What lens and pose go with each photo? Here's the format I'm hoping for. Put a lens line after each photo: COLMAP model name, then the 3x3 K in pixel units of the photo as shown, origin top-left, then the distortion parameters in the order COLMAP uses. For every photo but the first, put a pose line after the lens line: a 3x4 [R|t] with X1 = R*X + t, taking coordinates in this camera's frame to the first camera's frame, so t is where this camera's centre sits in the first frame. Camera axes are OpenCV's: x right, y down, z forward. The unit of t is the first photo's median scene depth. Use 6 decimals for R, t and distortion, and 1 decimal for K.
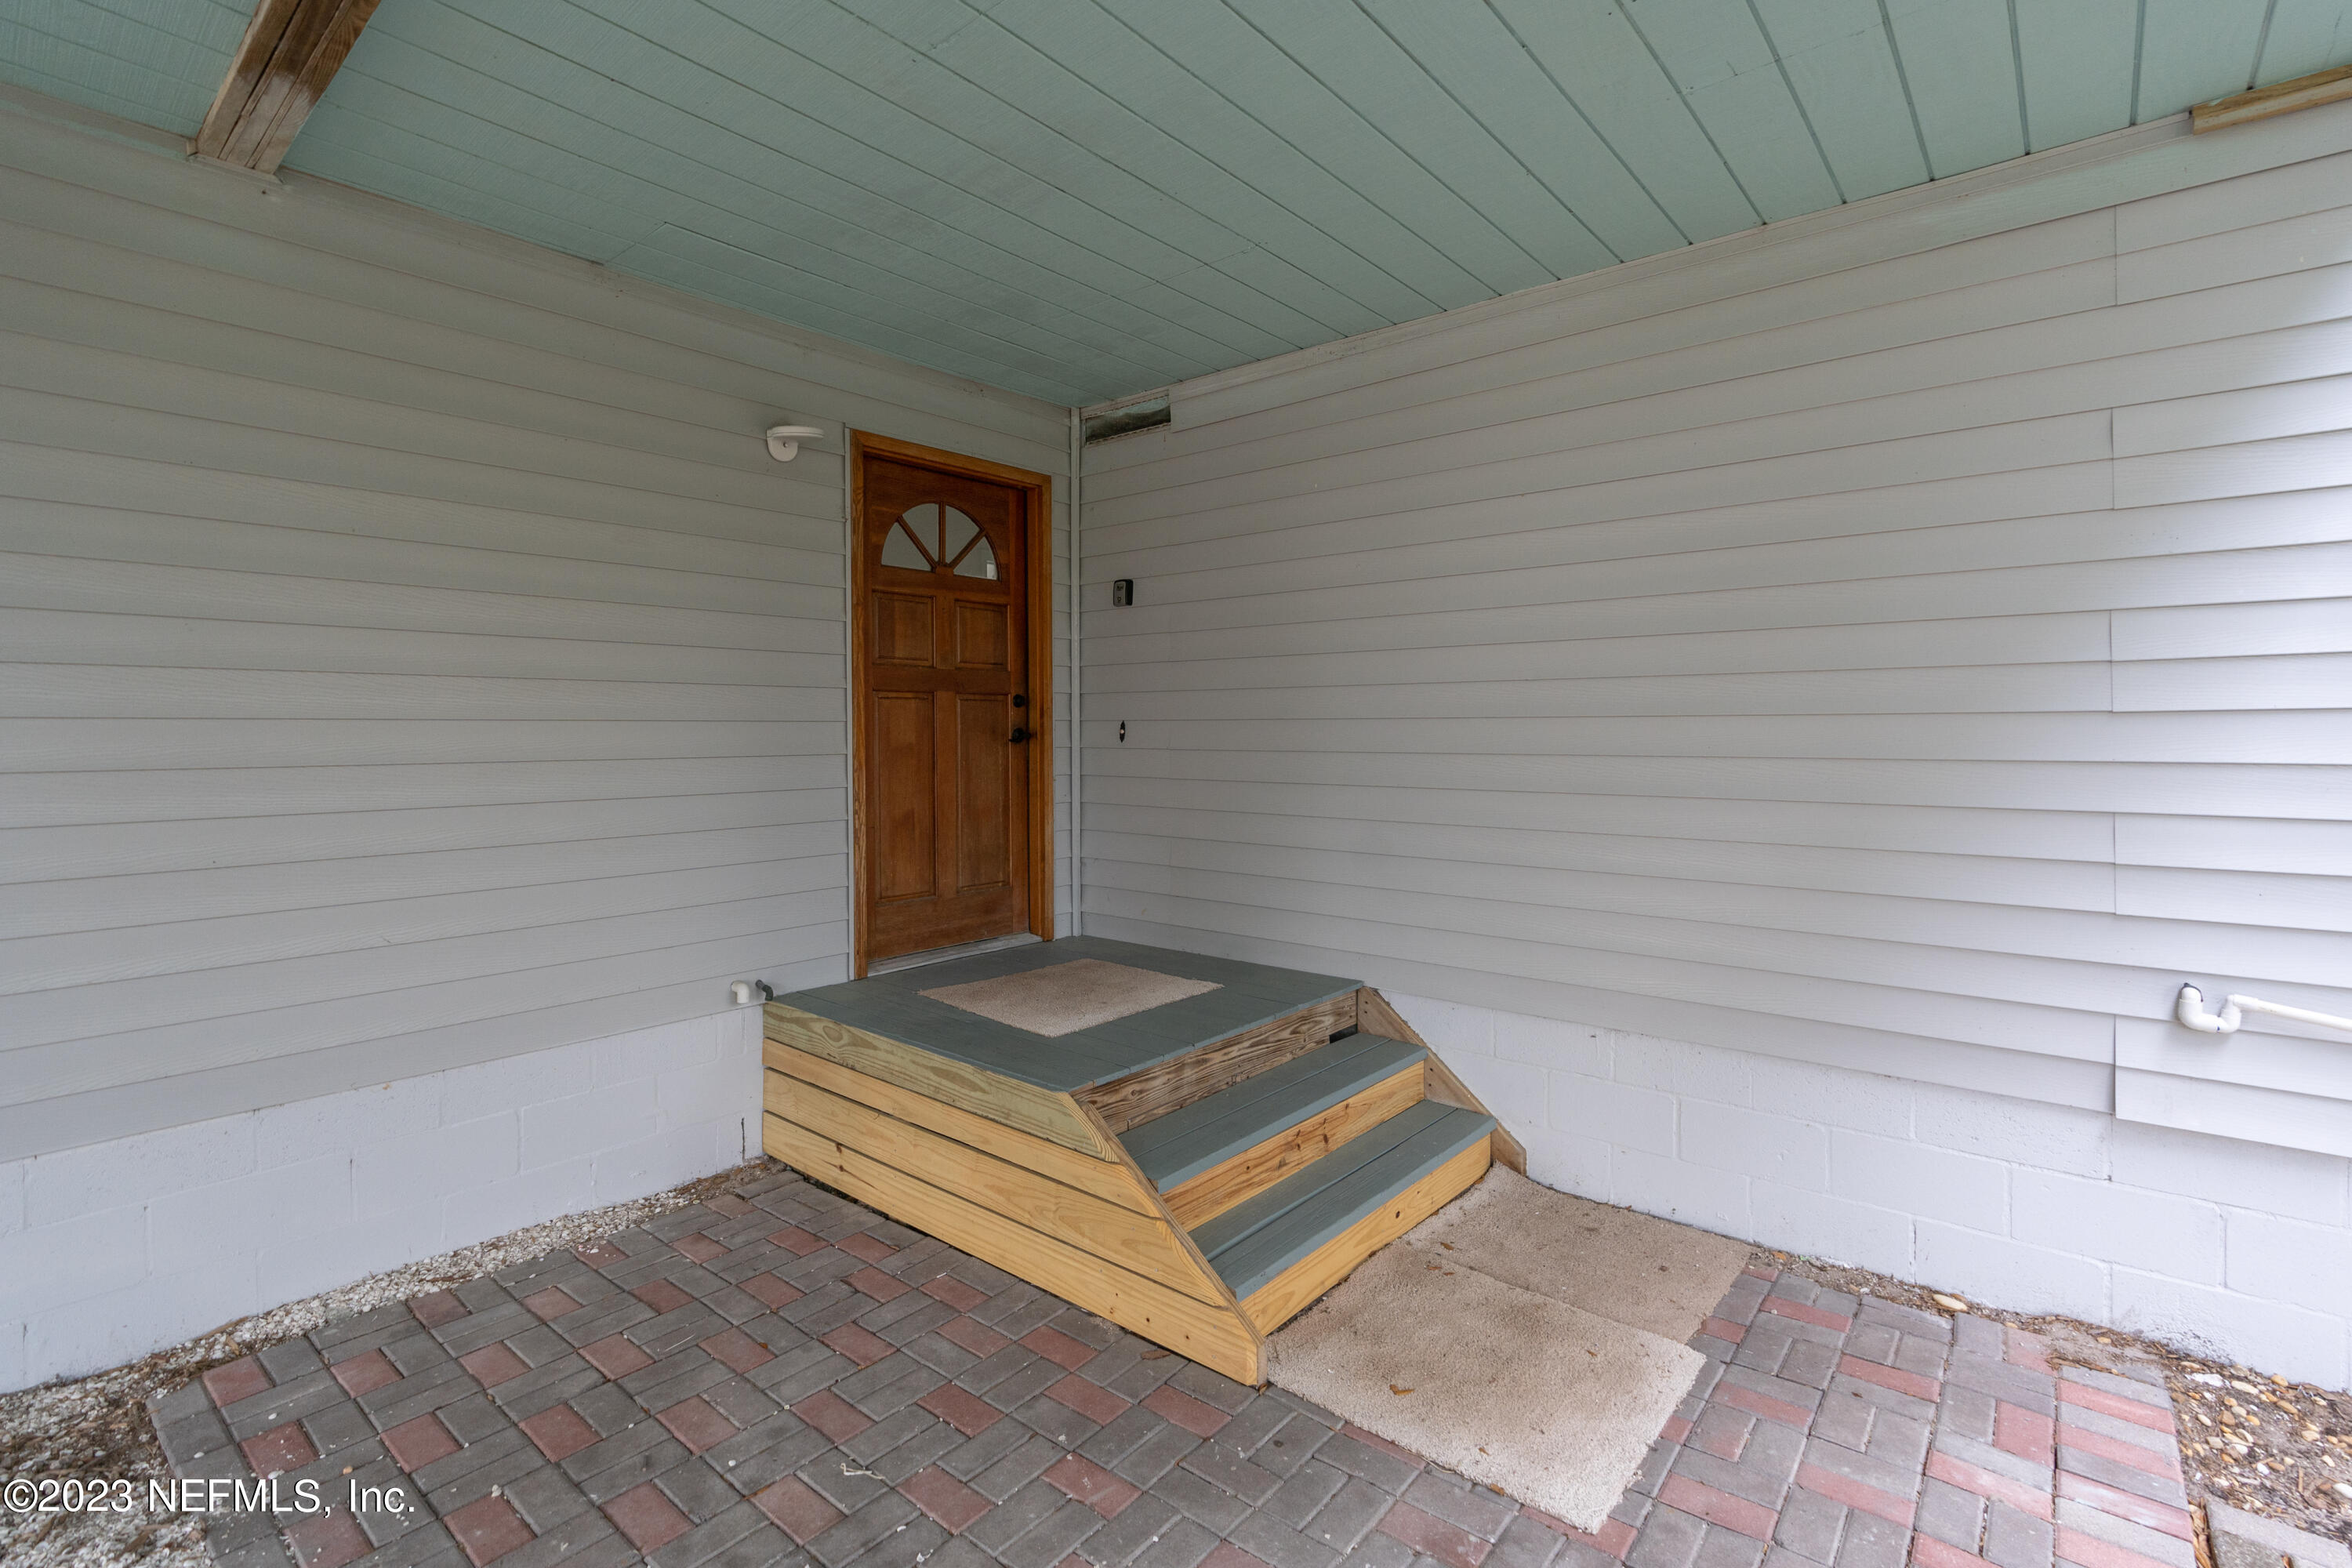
lens RADIAL K [[1028.6, 0, 1179.0], [0, 1028.6, 701.7], [0, 0, 1]] dist [-0.005185, -0.000051]
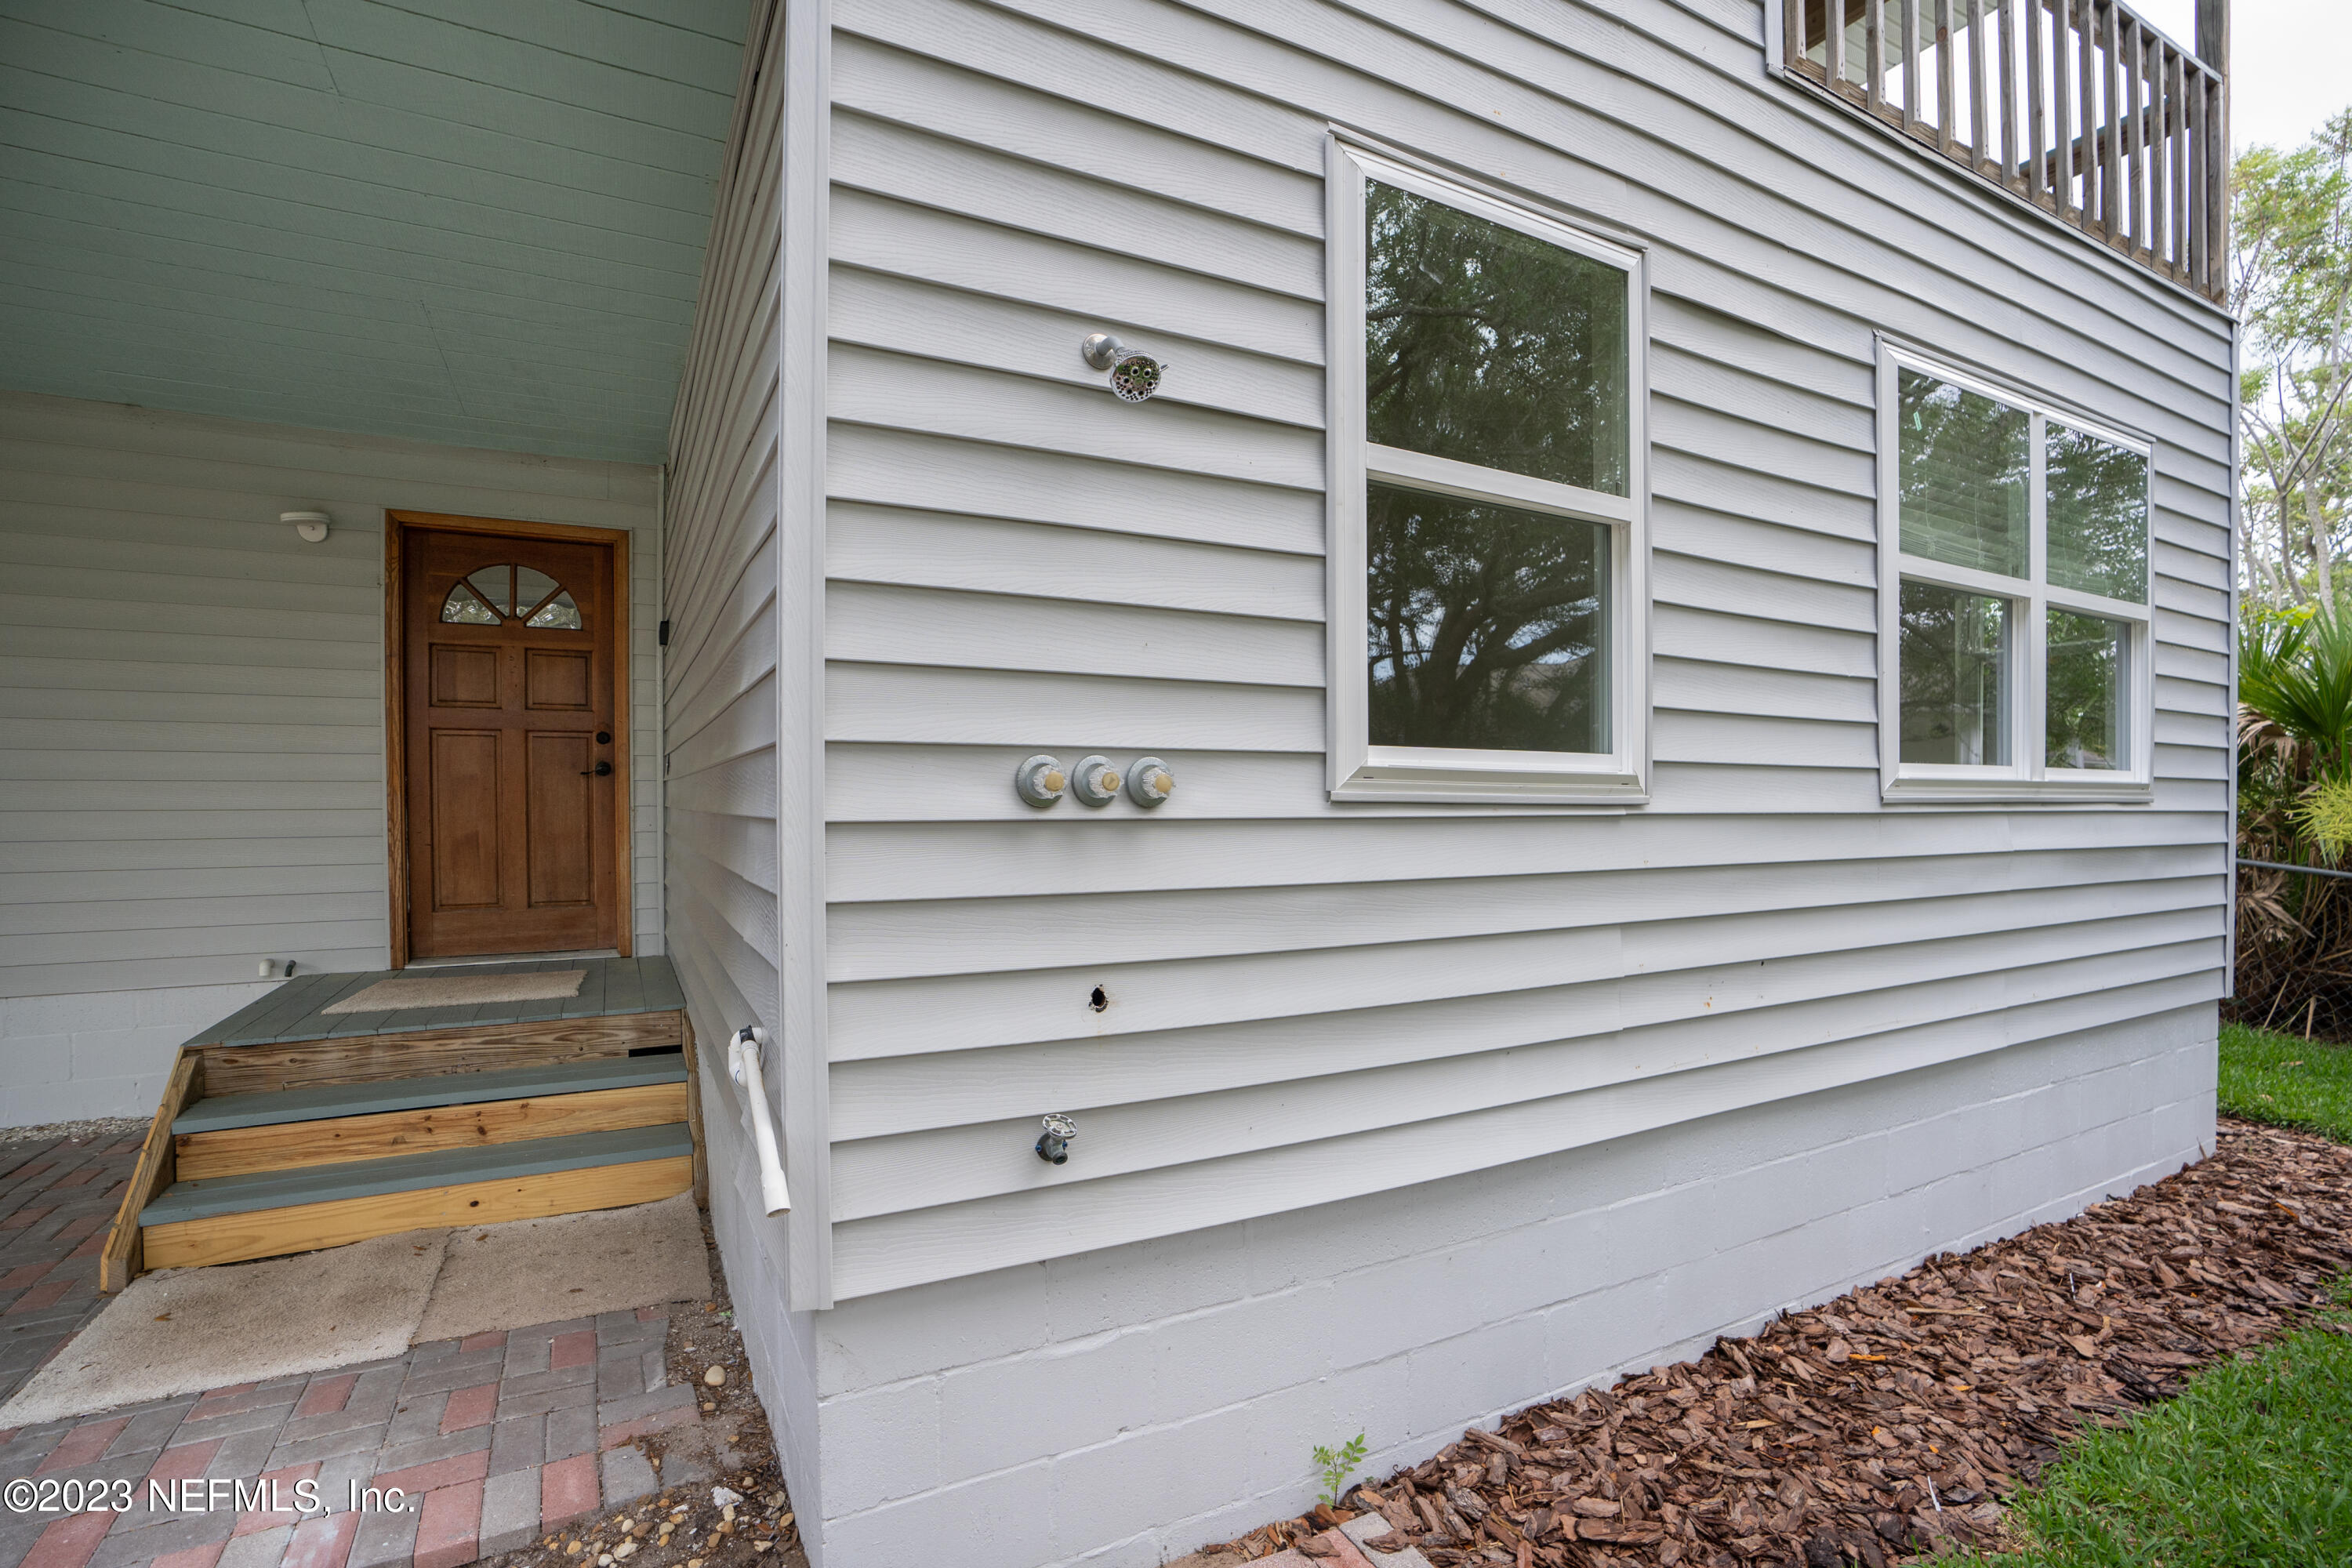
lens RADIAL K [[1090.2, 0, 1182.2], [0, 1090.2, 775.1], [0, 0, 1]] dist [-0.004838, 0.000770]
pose [[0.918421, -0.004502, -0.395578, 1.026302], [0.007525, 0.999953, 0.006092, 0.043208], [0.395532, -0.008572, 0.918412, 0.203644]]
